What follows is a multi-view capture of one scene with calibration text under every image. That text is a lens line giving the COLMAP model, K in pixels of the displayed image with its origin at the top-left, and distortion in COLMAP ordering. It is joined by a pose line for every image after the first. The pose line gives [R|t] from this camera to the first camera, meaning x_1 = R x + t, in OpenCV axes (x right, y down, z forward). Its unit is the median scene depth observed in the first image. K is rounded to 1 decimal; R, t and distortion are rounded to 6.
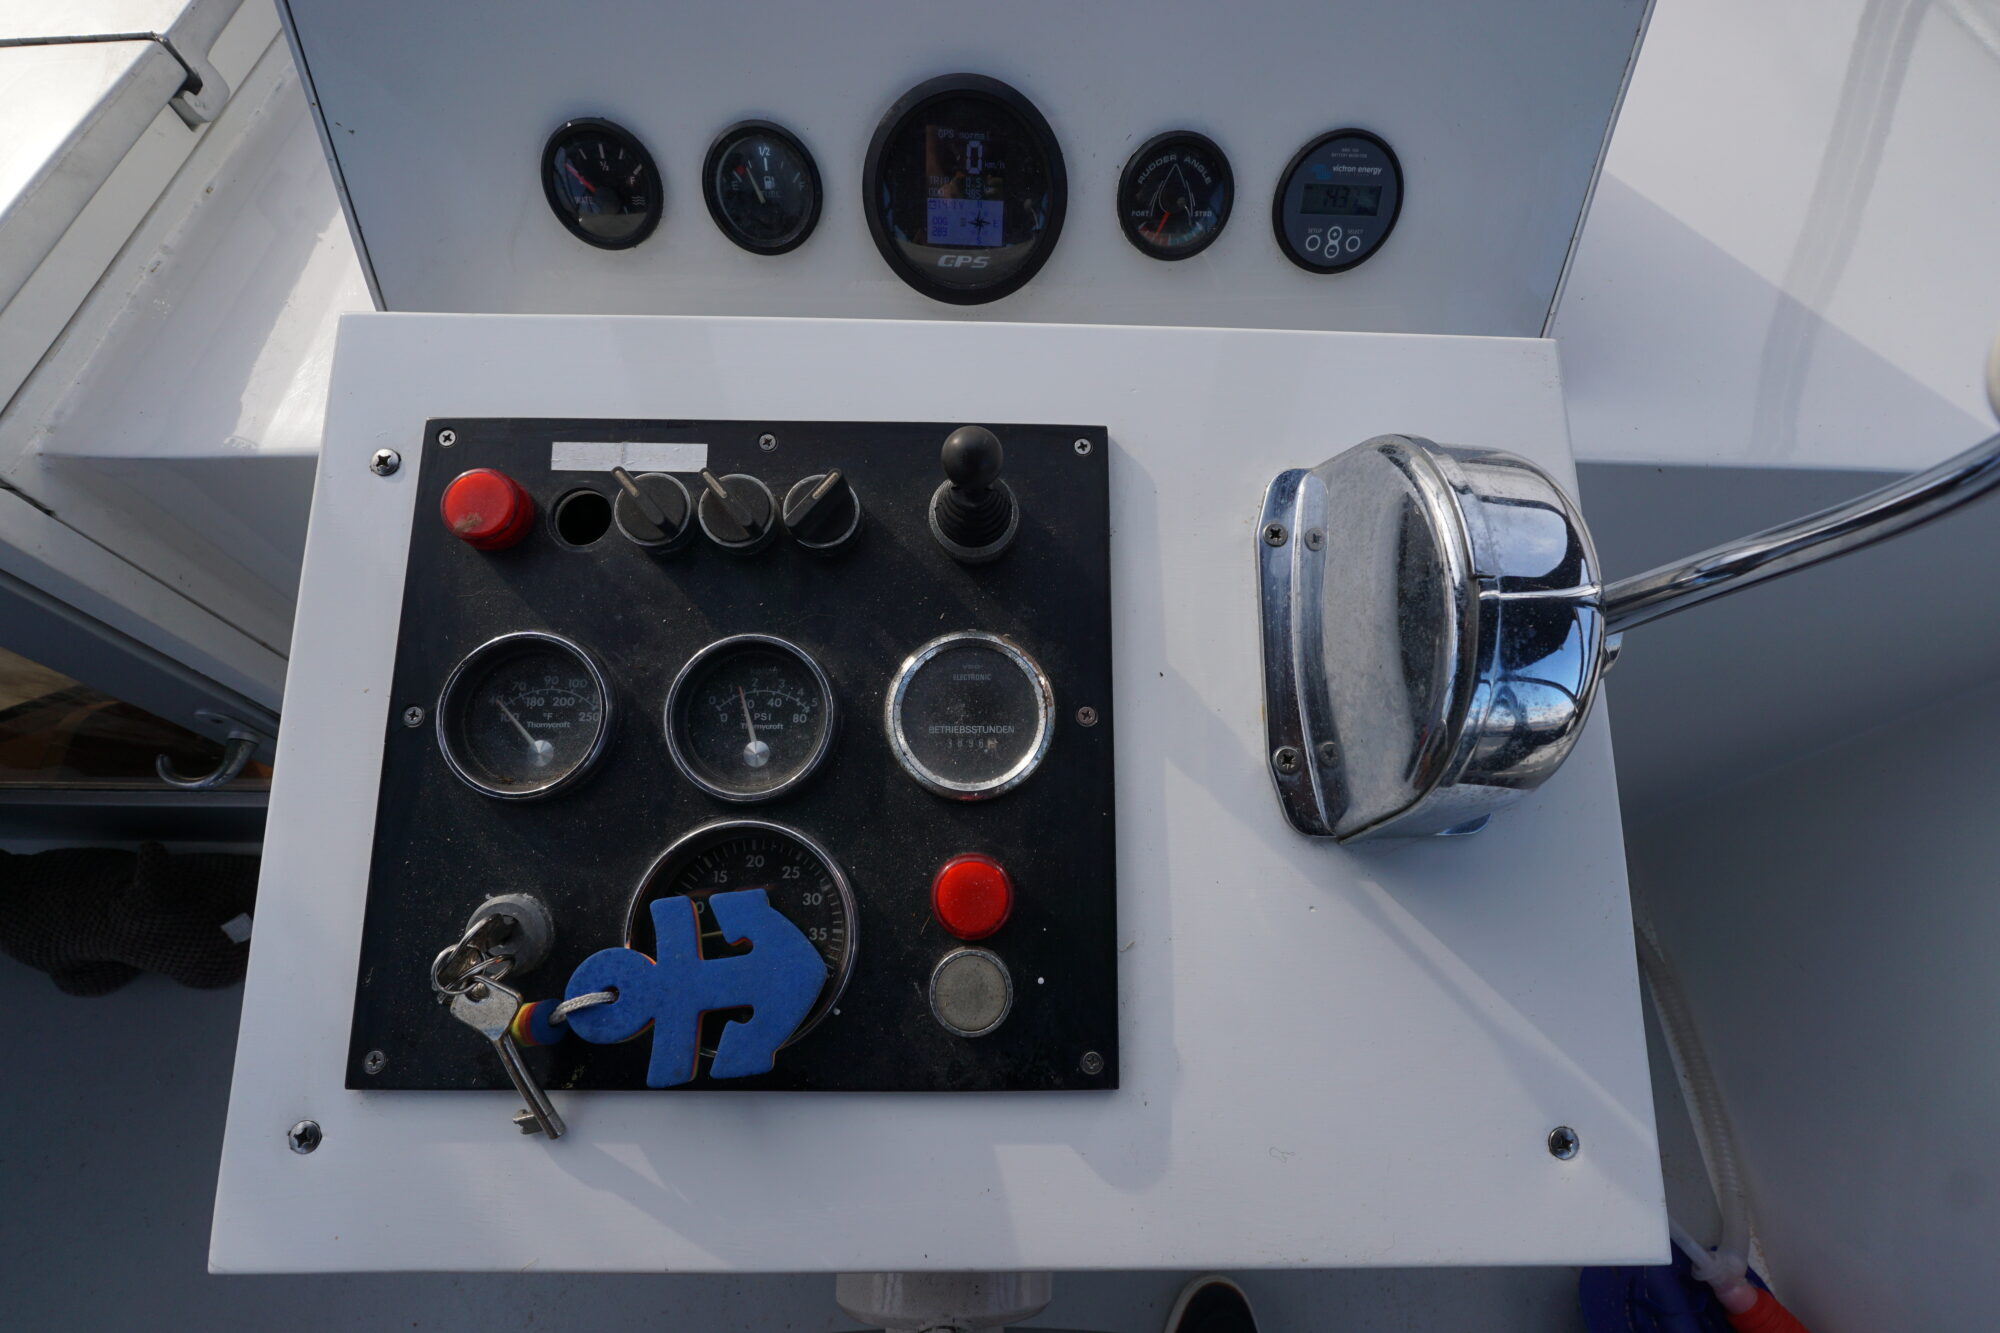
lens RADIAL K [[869.6, 0, 997.8], [0, 869.6, 678.9], [0, 0, 1]] dist [-0.022392, 0.006194]
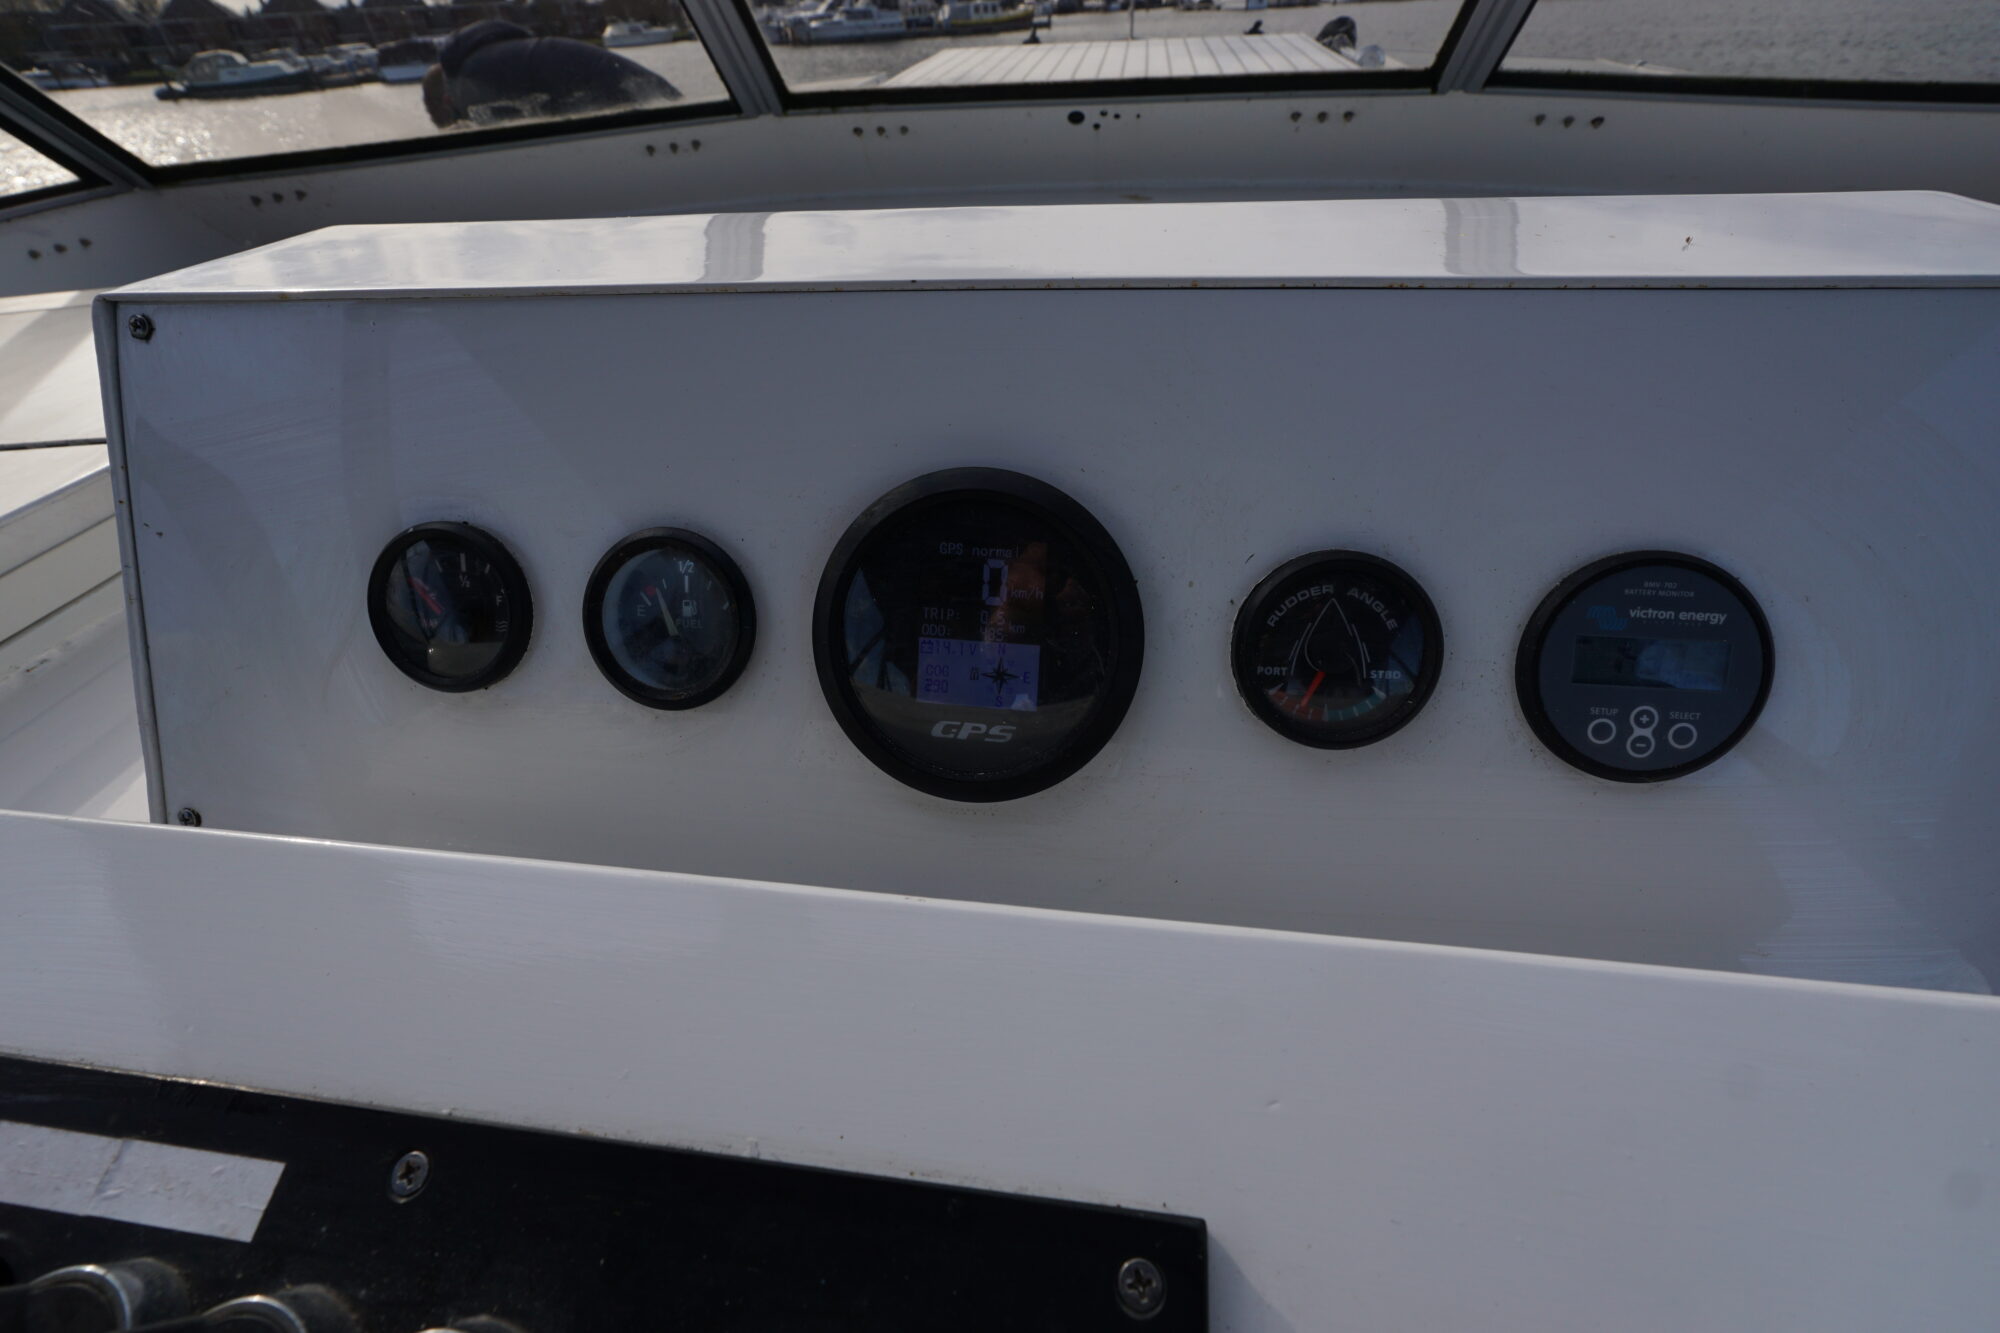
lens RADIAL K [[869.6, 0, 983.5], [0, 869.6, 662.0], [0, 0, 1]] dist [-0.022392, 0.006194]
pose [[0.986132, 0.034848, -0.162263, 0.067560], [-0.096179, 0.916786, -0.387624, -0.300964], [0.135253, 0.397855, 0.907424, 0.441798]]
